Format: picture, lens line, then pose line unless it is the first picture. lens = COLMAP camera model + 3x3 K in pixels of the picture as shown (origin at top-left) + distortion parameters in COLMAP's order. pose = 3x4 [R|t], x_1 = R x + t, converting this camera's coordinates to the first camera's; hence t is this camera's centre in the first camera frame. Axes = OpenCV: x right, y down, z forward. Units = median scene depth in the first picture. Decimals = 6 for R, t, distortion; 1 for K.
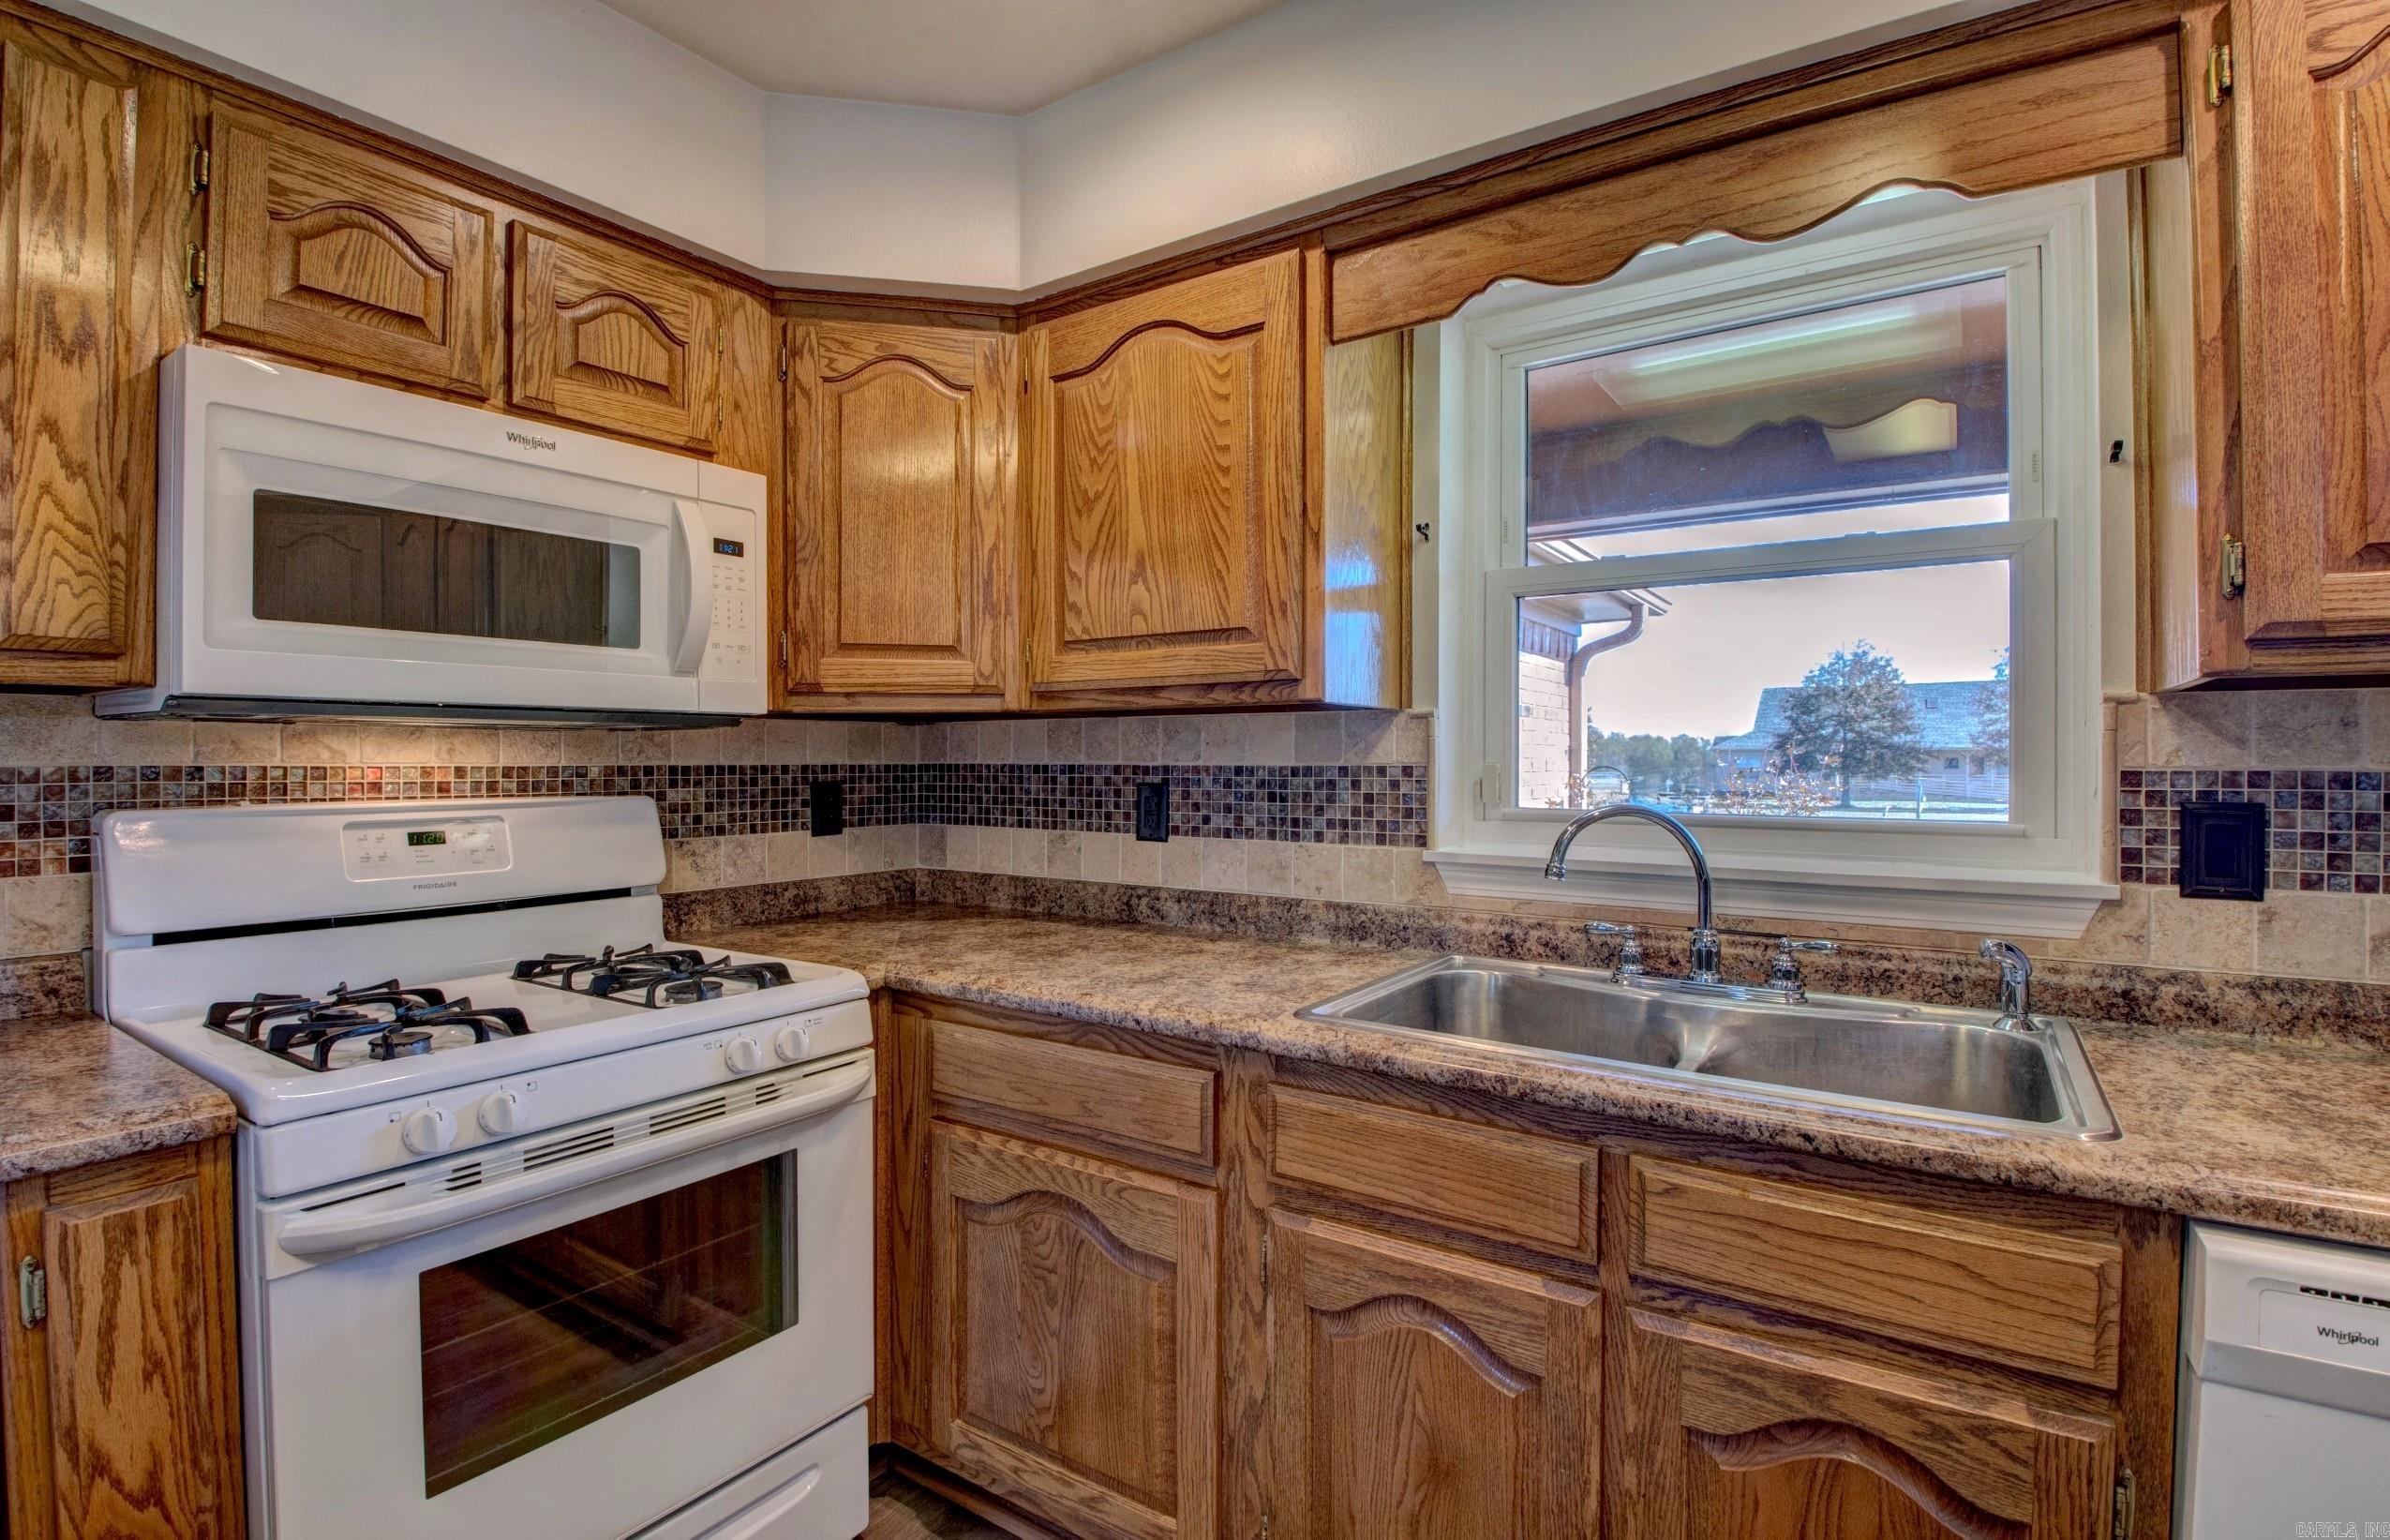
lens RADIAL K [[1110.5, 0, 1149.8], [0, 1110.5, 761.7], [0, 0, 1]] dist [0.005376, -0.015695]
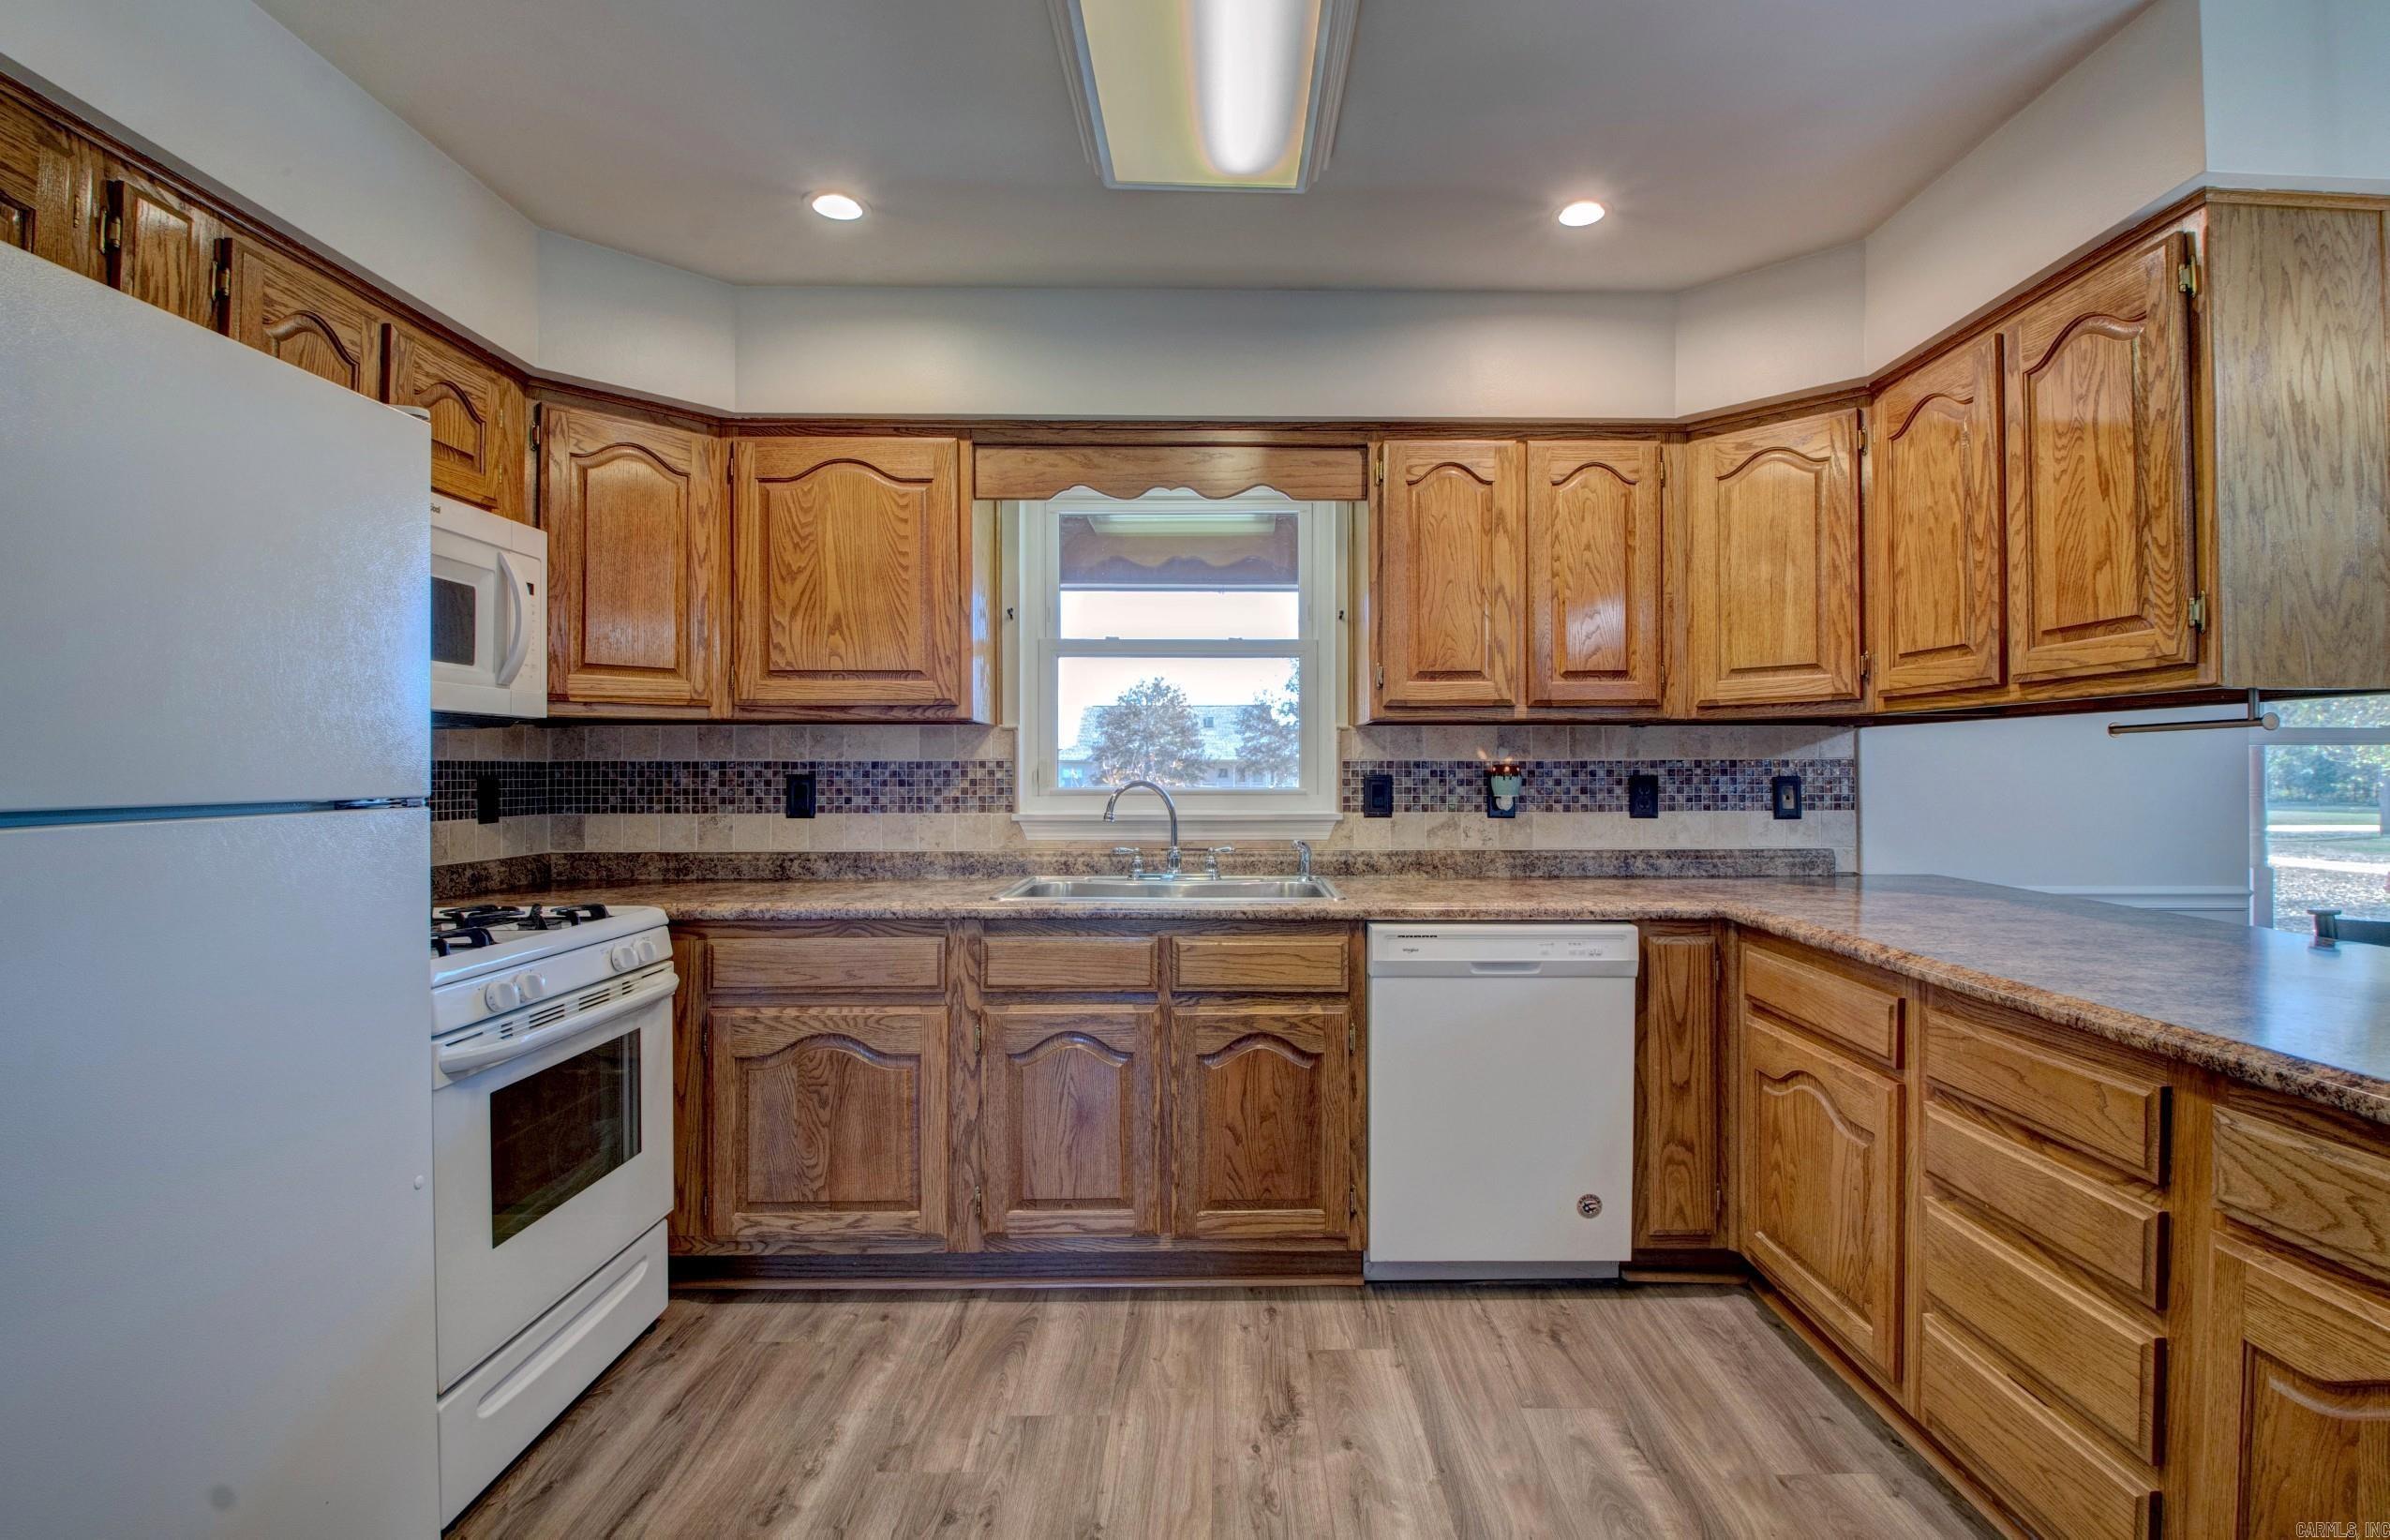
lens RADIAL K [[1187.0, 0, 1240.1], [0, 1187.0, 770.1], [0, 0, 1]] dist [0.004555, -0.011220]
pose [[0.798237, -0.000990, 0.602342, -0.639717], [0.003791, 0.999987, -0.003381, 0.029661], [-0.602331, 0.004982, 0.798231, -0.688902]]
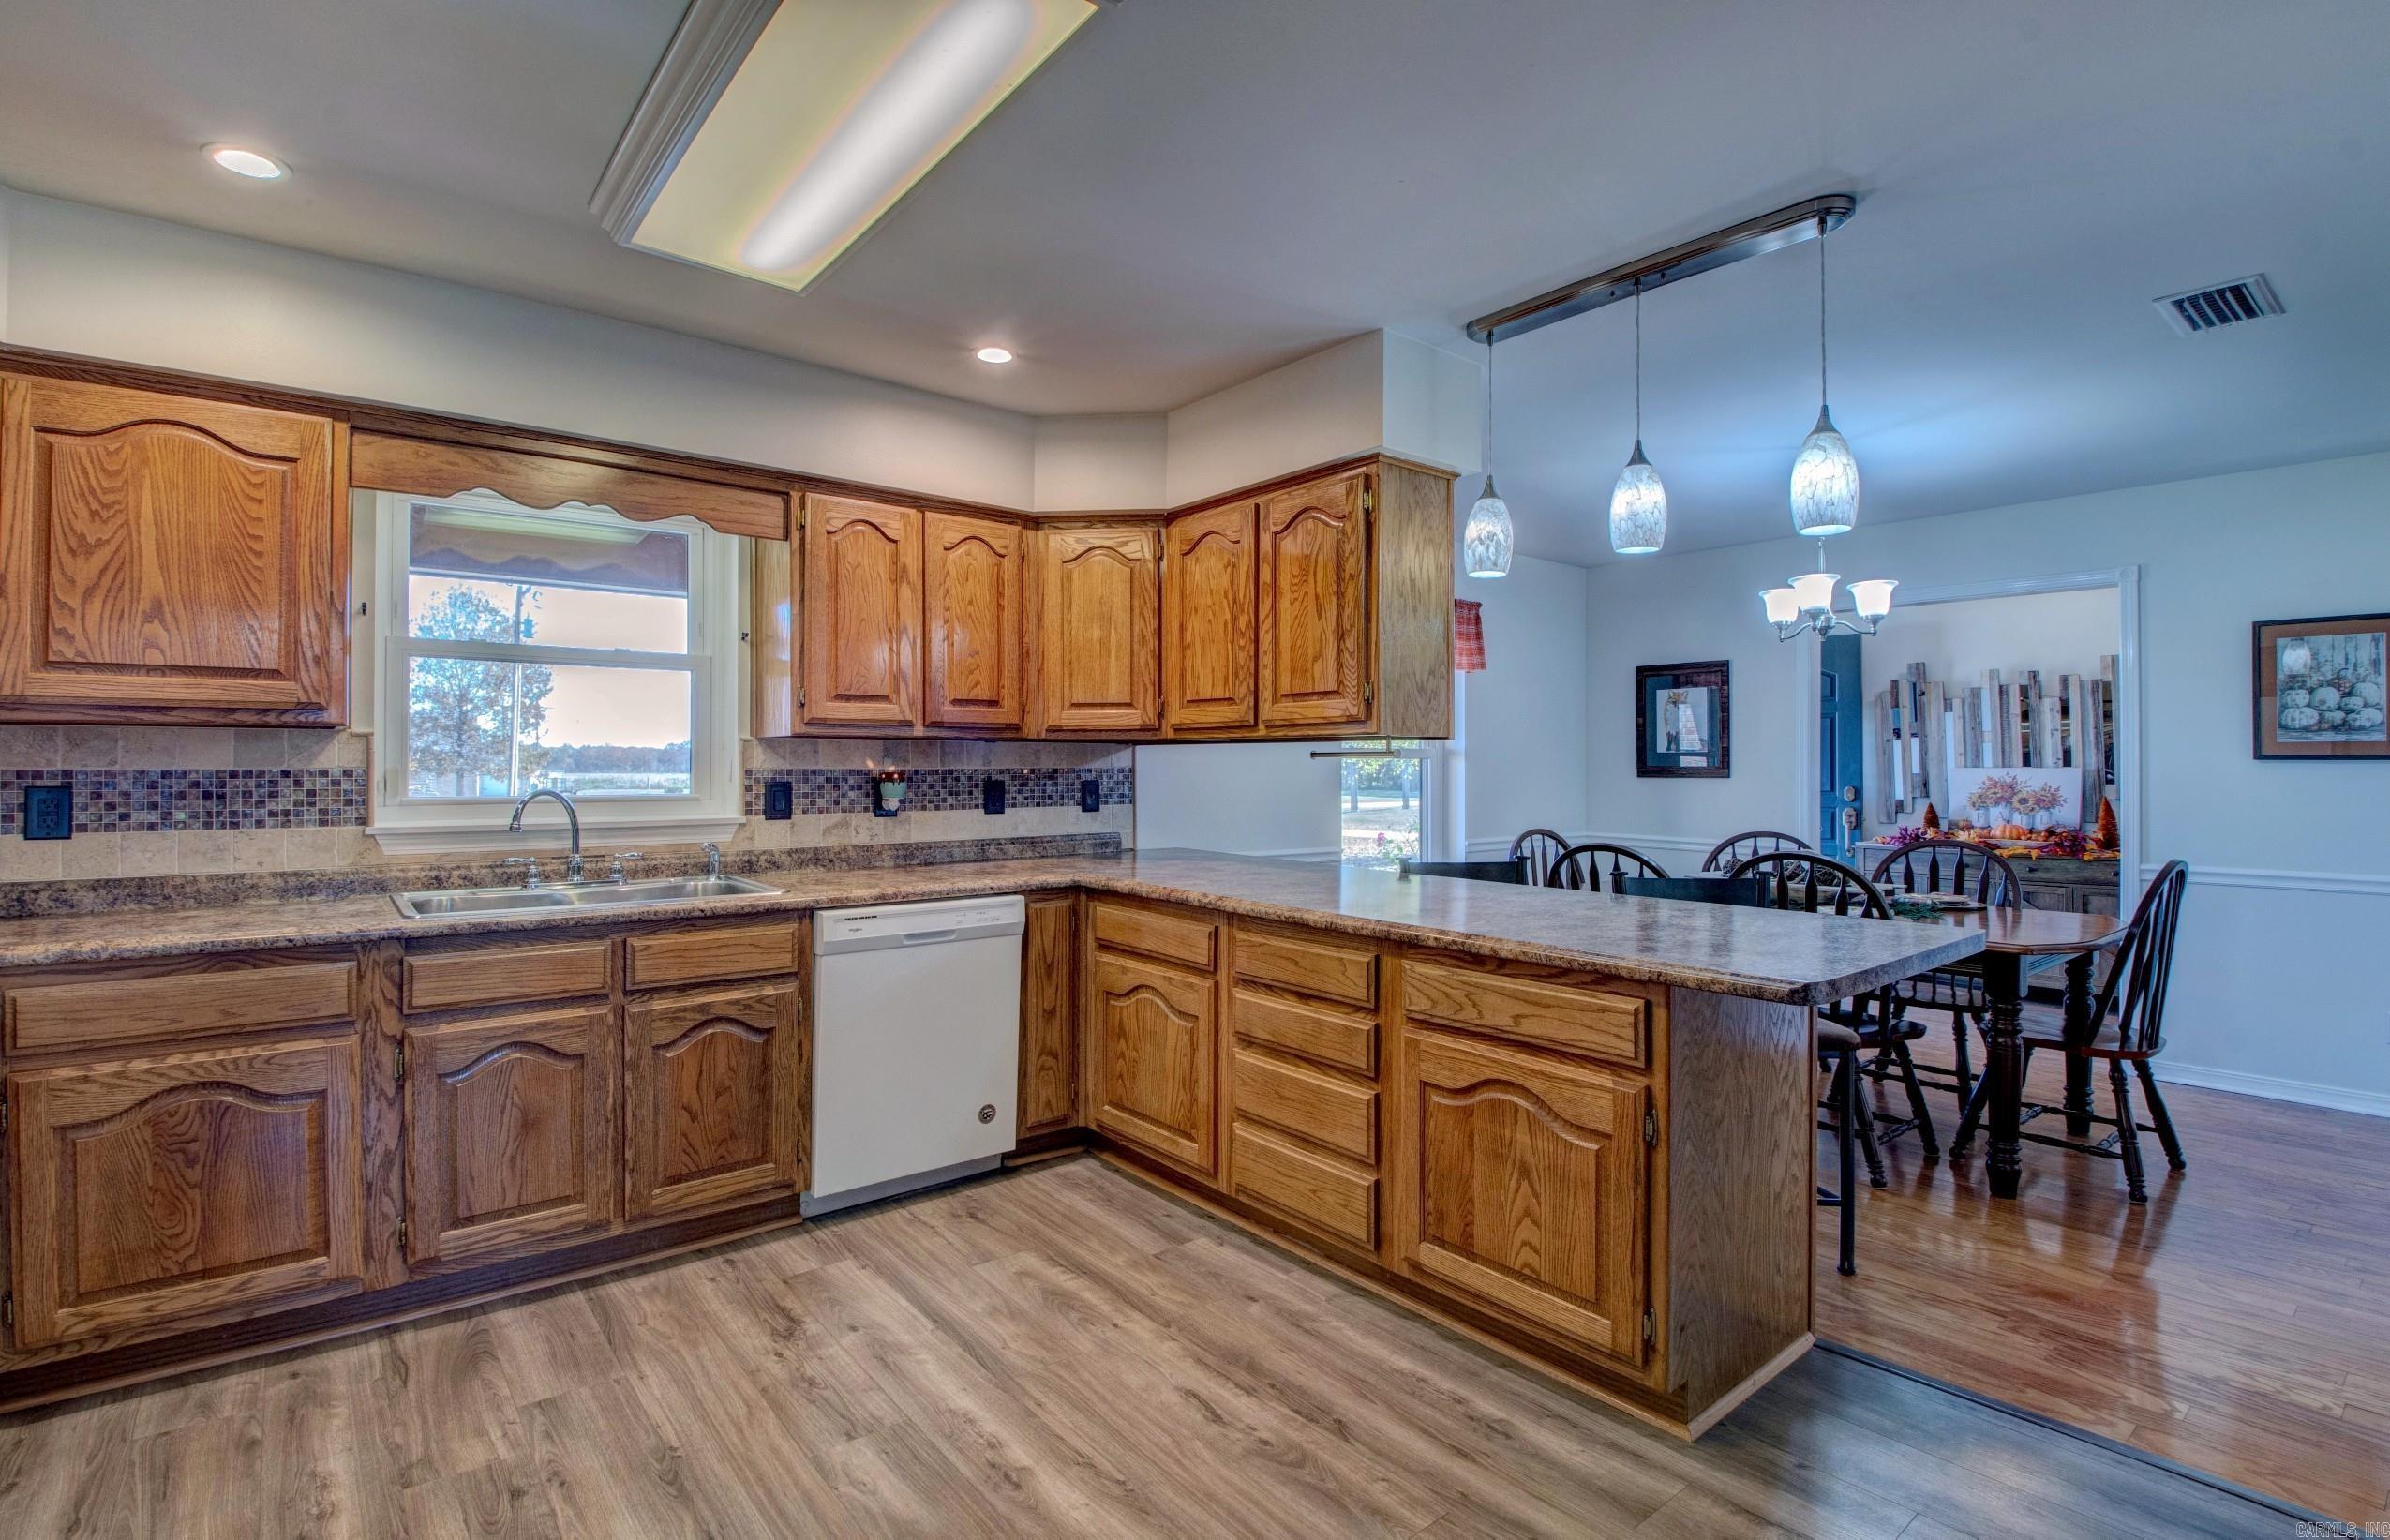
lens RADIAL K [[1110.5, 0, 1246.9], [0, 1110.5, 769.5], [0, 0, 1]] dist [0.005376, -0.015695]
pose [[0.238476, -0.002804, 0.971144, -1.116564], [0.002701, 0.999994, 0.002224, 0.005118], [-0.971145, 0.002093, 0.238482, -0.590478]]
